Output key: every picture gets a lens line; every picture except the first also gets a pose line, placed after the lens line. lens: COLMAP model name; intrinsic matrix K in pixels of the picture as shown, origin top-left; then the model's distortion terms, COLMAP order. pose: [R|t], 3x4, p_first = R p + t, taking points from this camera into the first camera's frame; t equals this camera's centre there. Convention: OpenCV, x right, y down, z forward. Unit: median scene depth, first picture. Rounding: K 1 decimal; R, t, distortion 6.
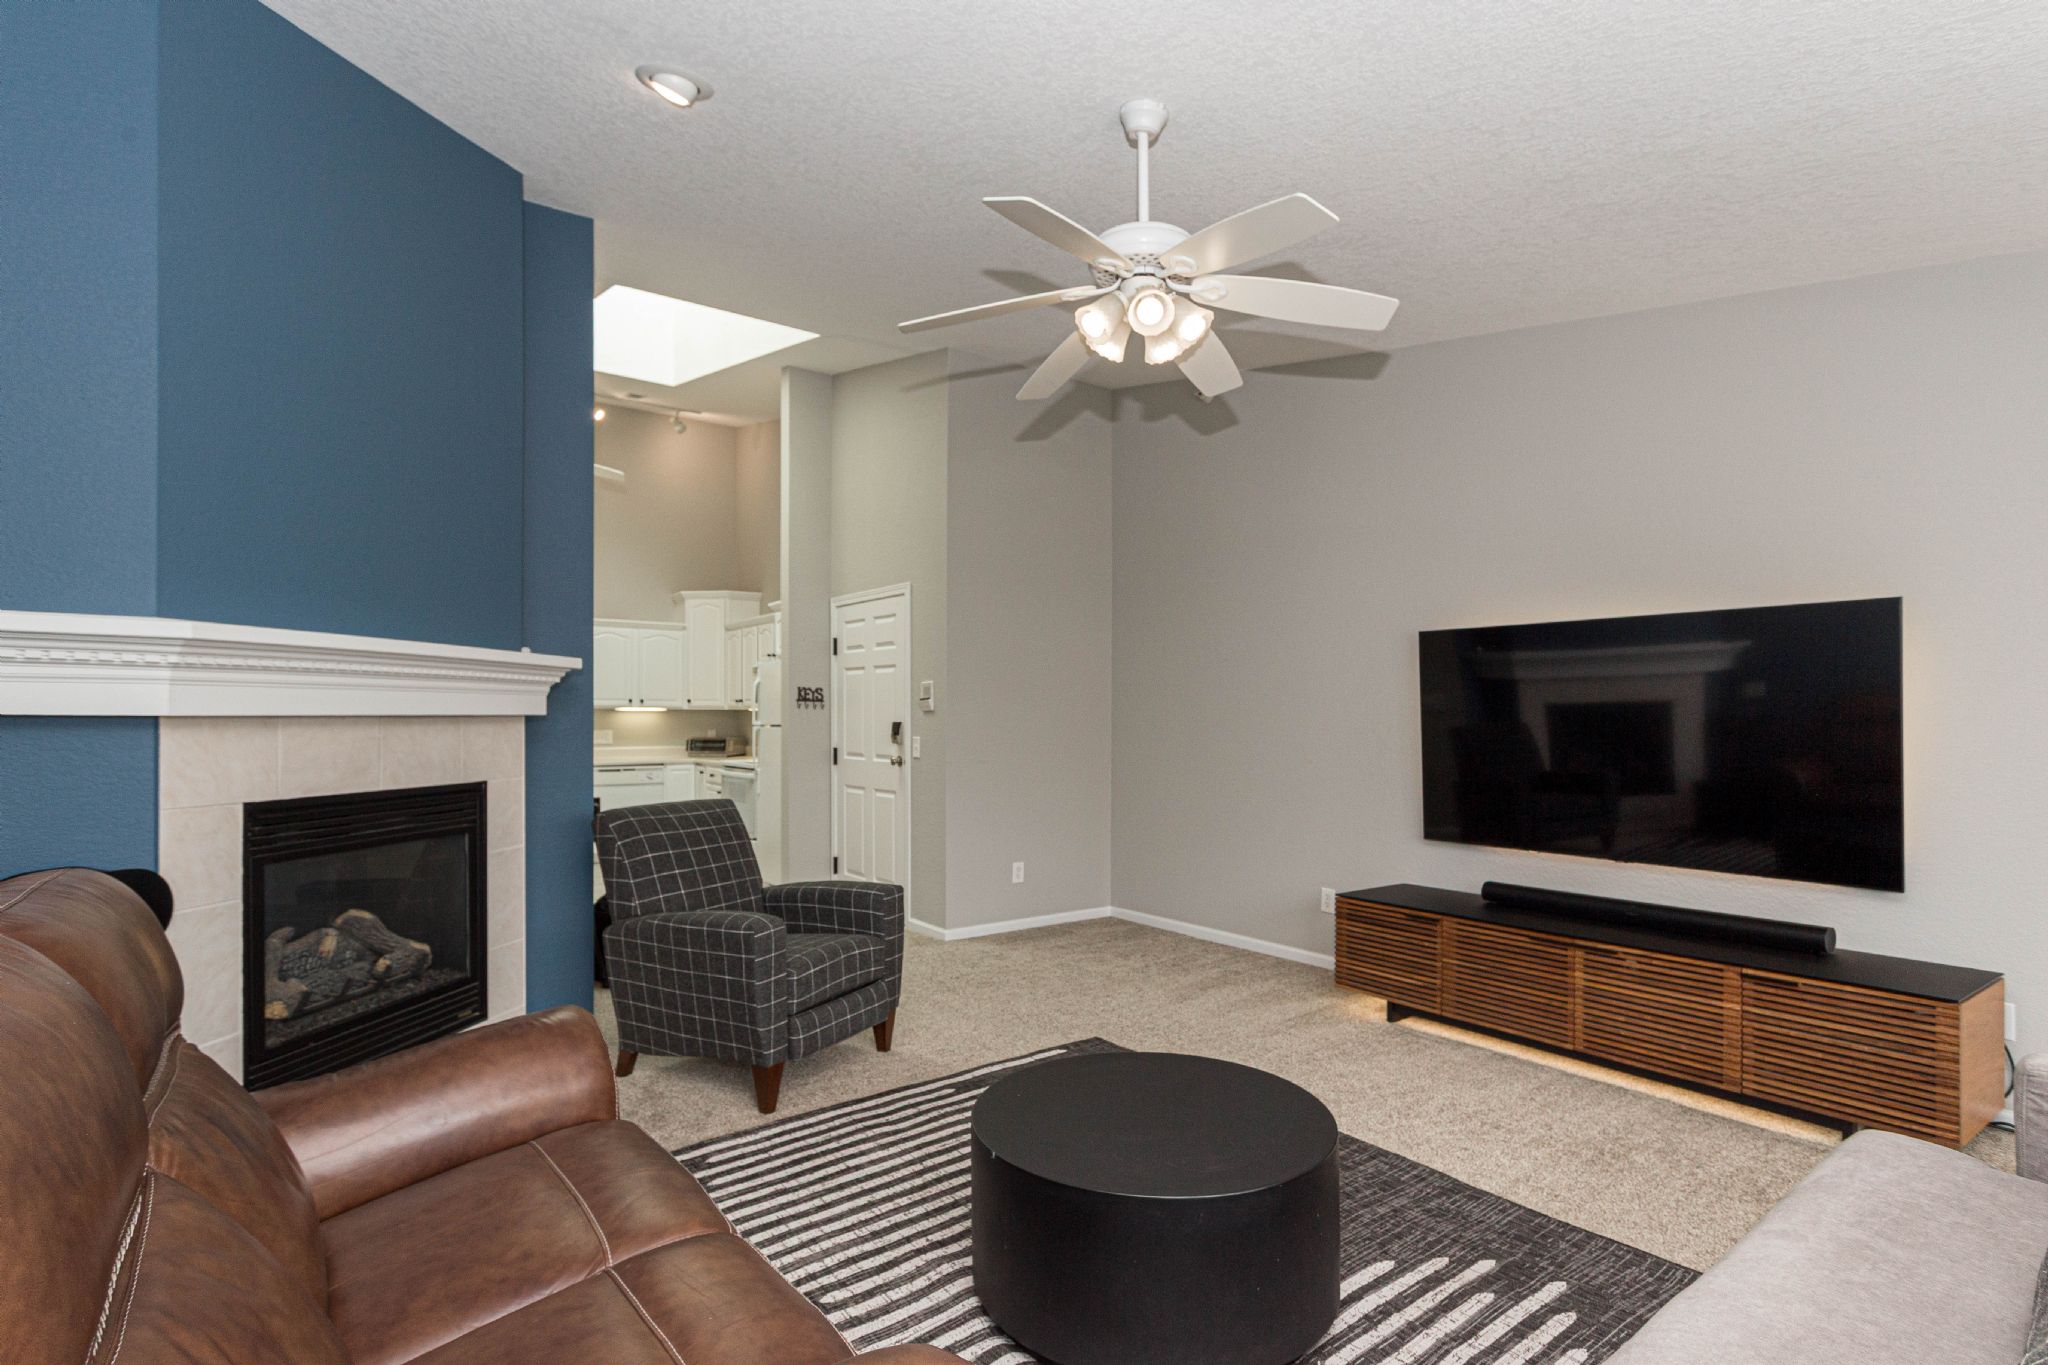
lens RADIAL K [[985.7, 0, 1025.1], [0, 985.7, 728.0], [0, 0, 1]] dist [0.002956, 0.000288]
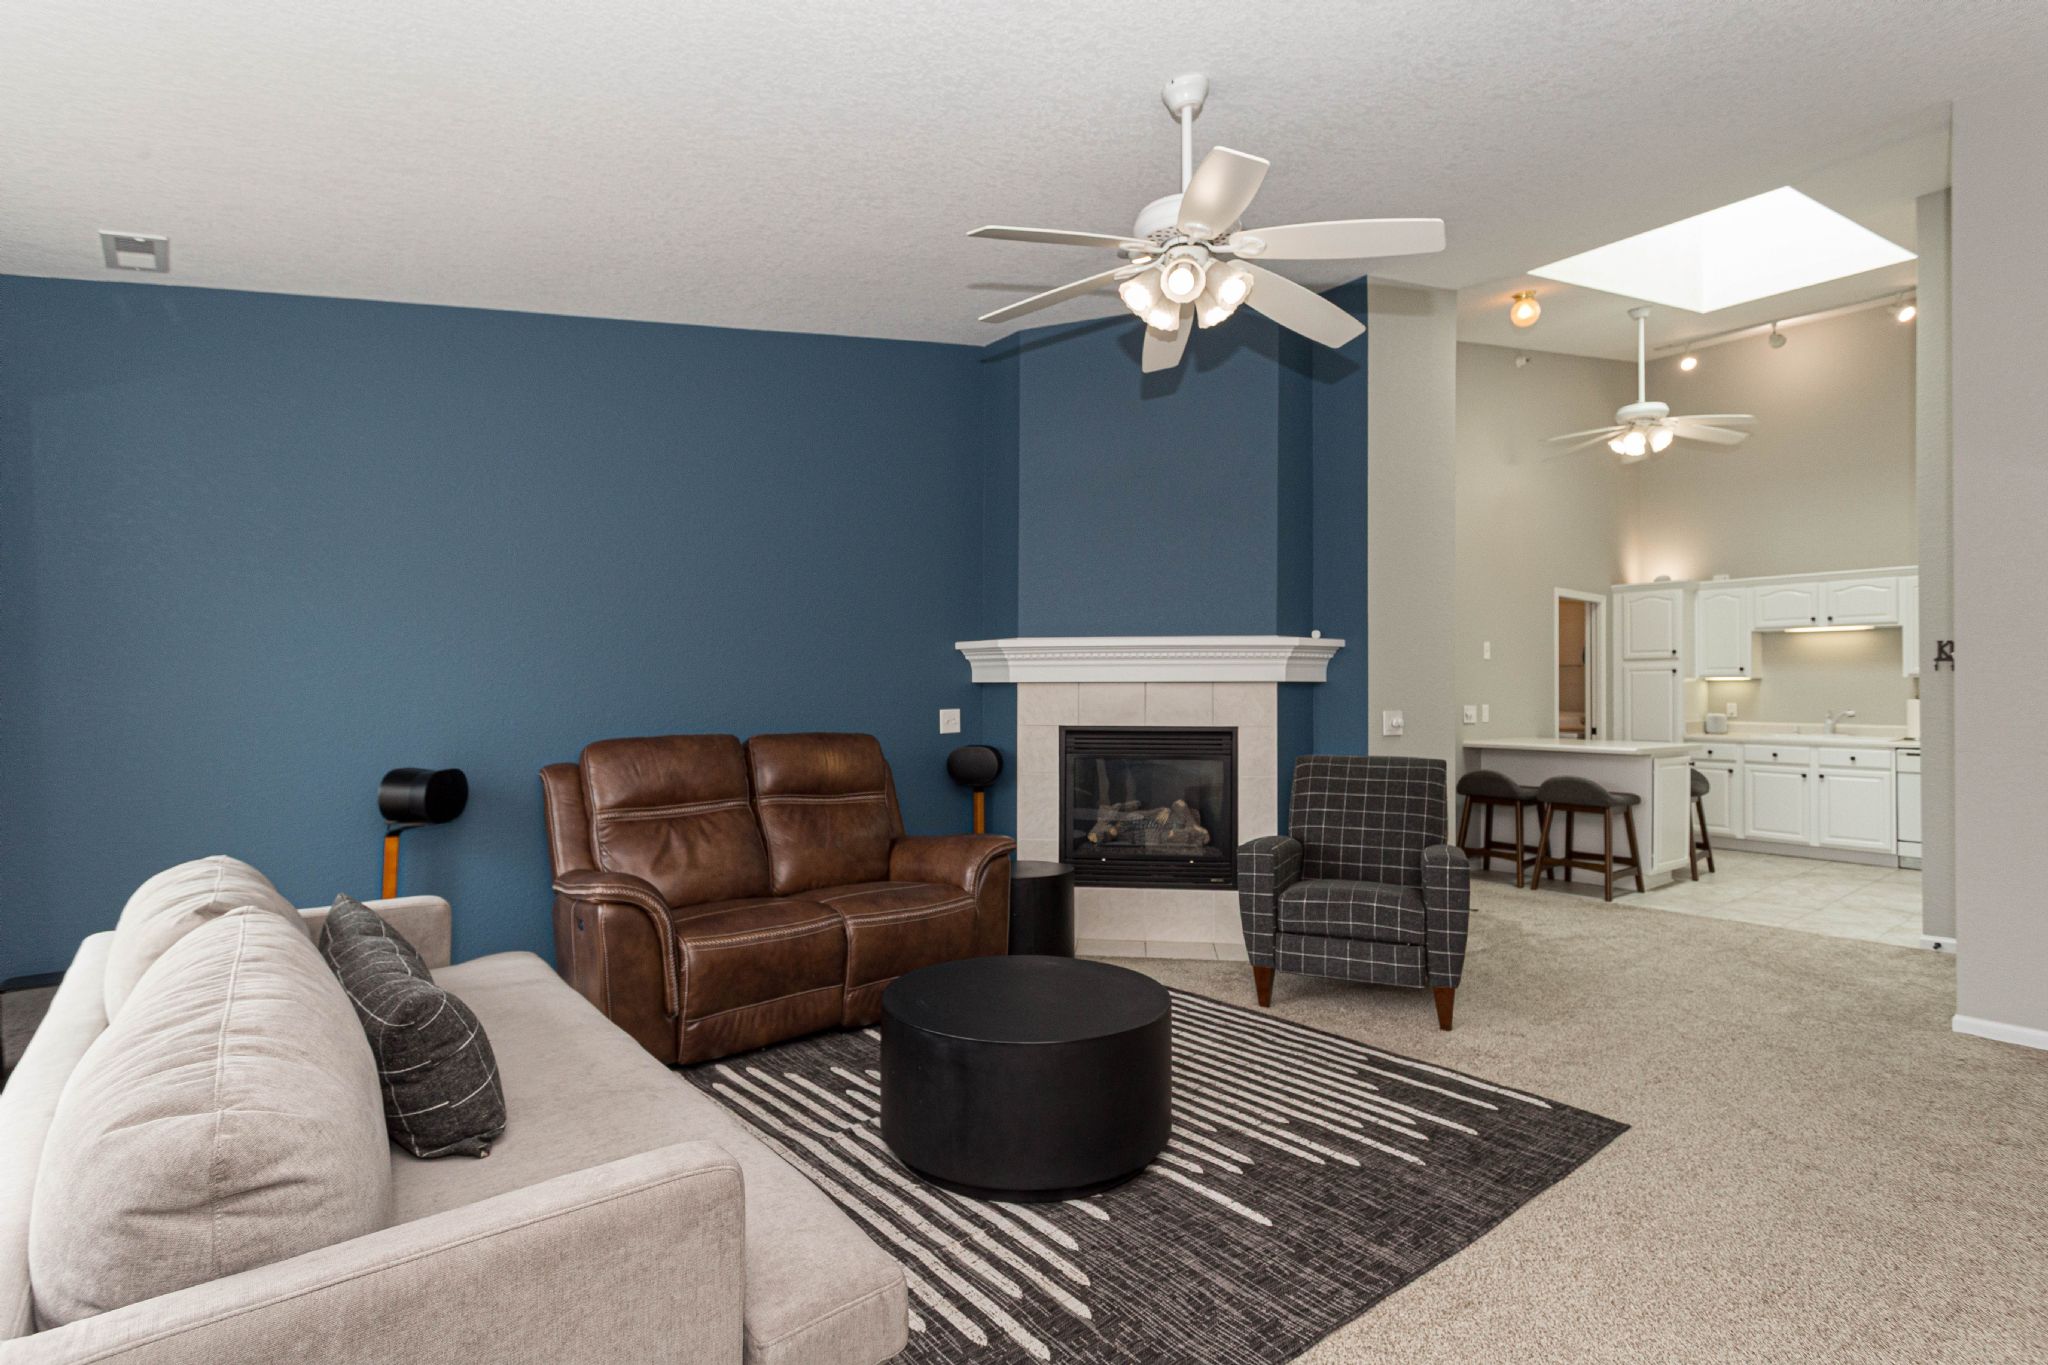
lens RADIAL K [[985.7, 0, 1020.4], [0, 985.7, 686.0], [0, 0, 1]] dist [0.002956, 0.000288]
pose [[0.036735, -0.007019, -0.999300, 0.985862], [-0.012138, 0.999898, -0.007469, 0.008764], [0.999251, 0.012404, 0.036646, 0.678860]]
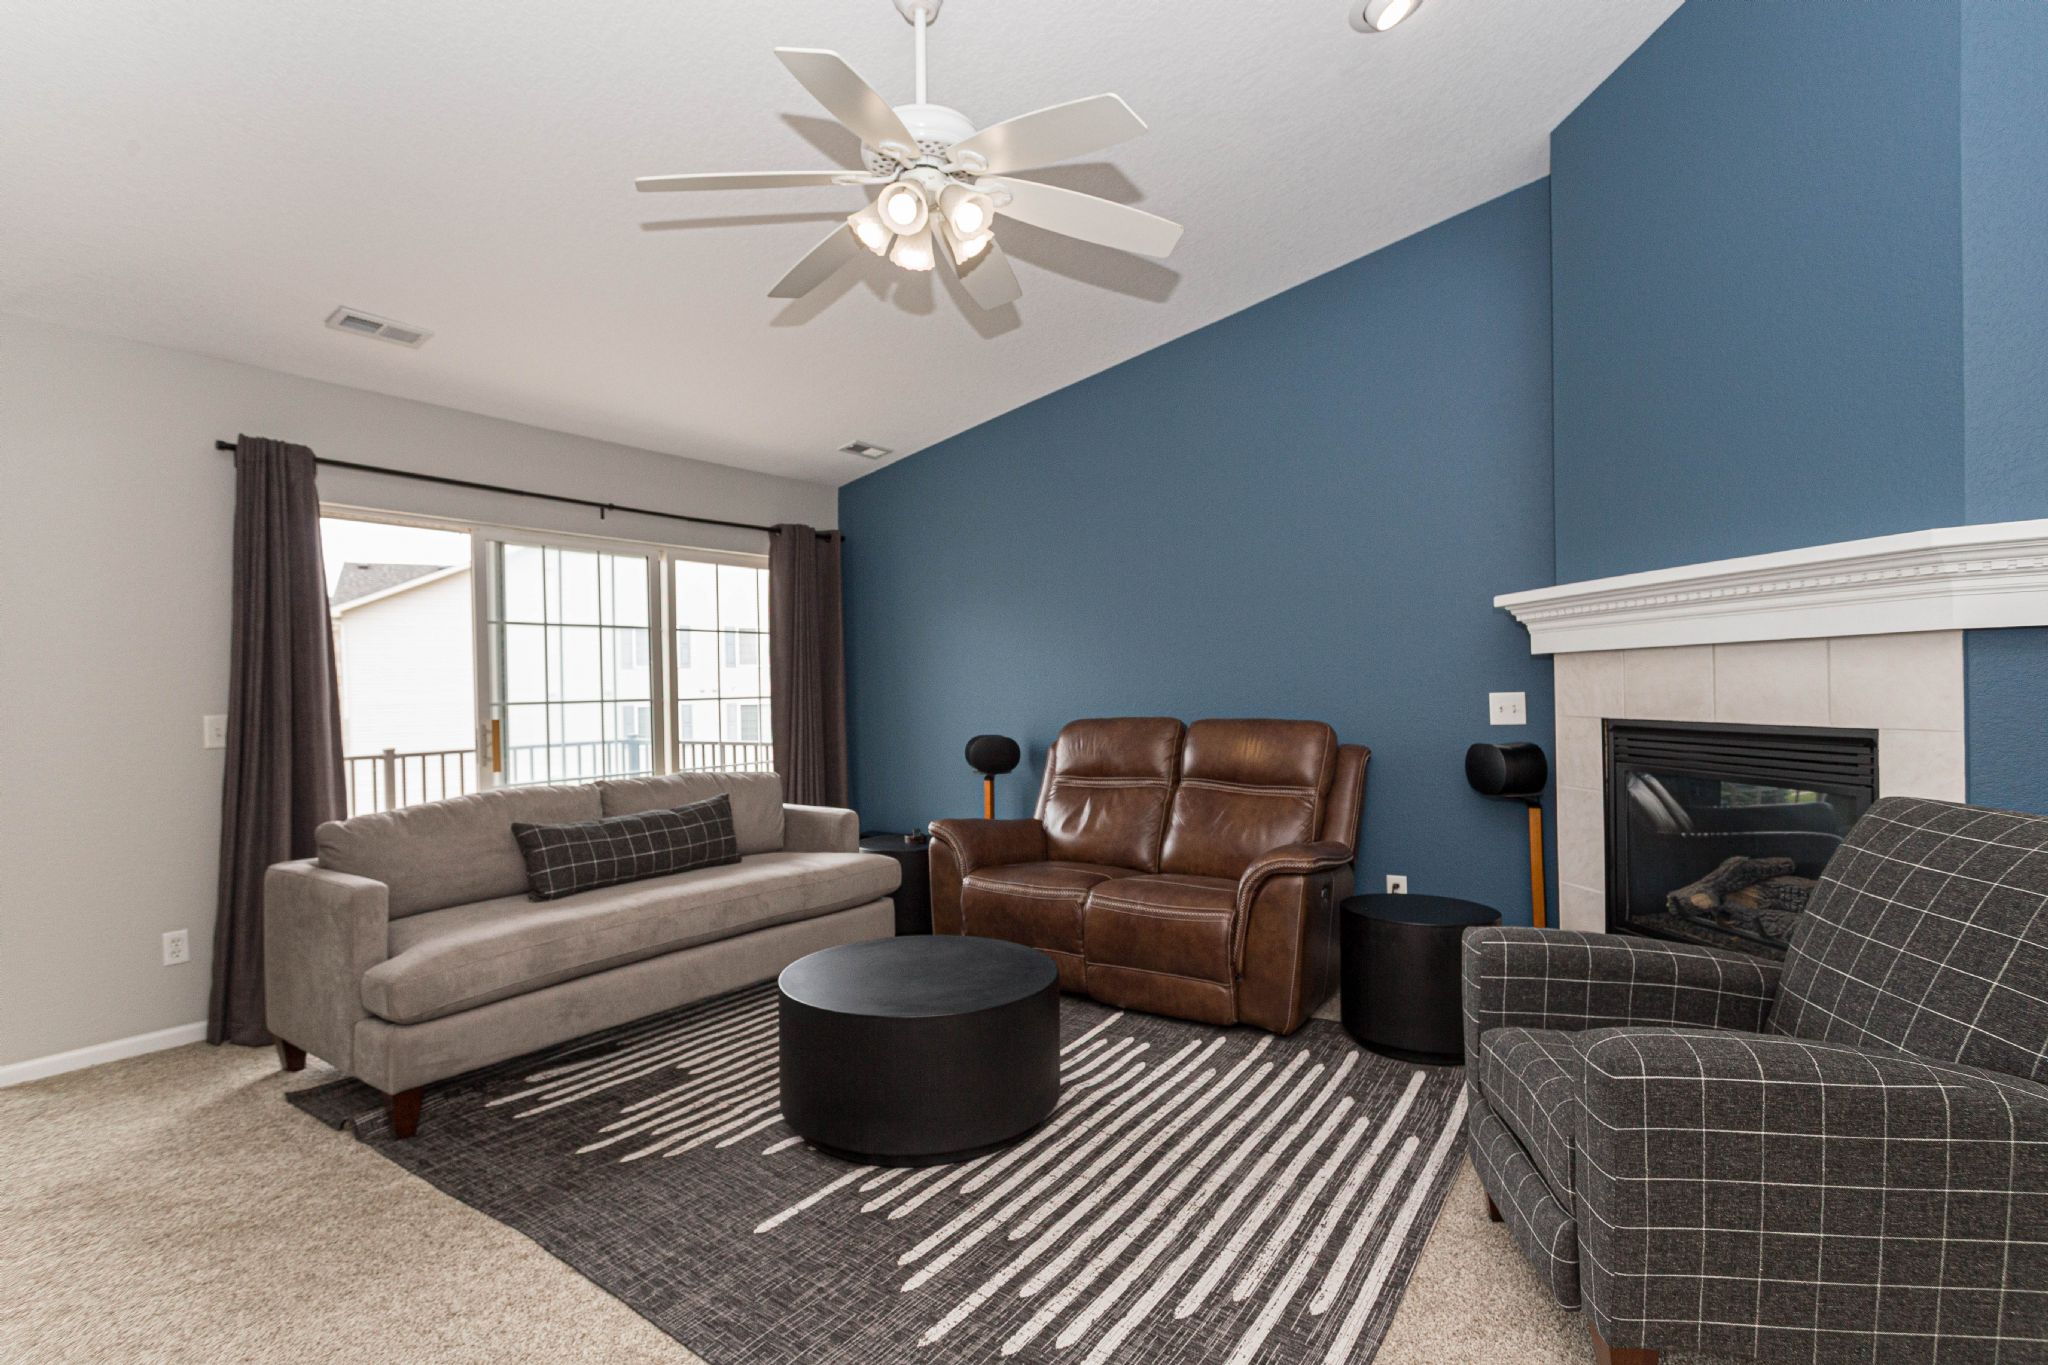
lens RADIAL K [[985.7, 0, 1003.2], [0, 985.7, 685.6], [0, 0, 1]] dist [0.002956, 0.000288]
pose [[-0.962229, 0.023340, -0.271238, 0.262970], [0.021750, 0.999724, 0.008868, 0.004009], [0.271371, 0.002634, -0.962471, 1.638735]]
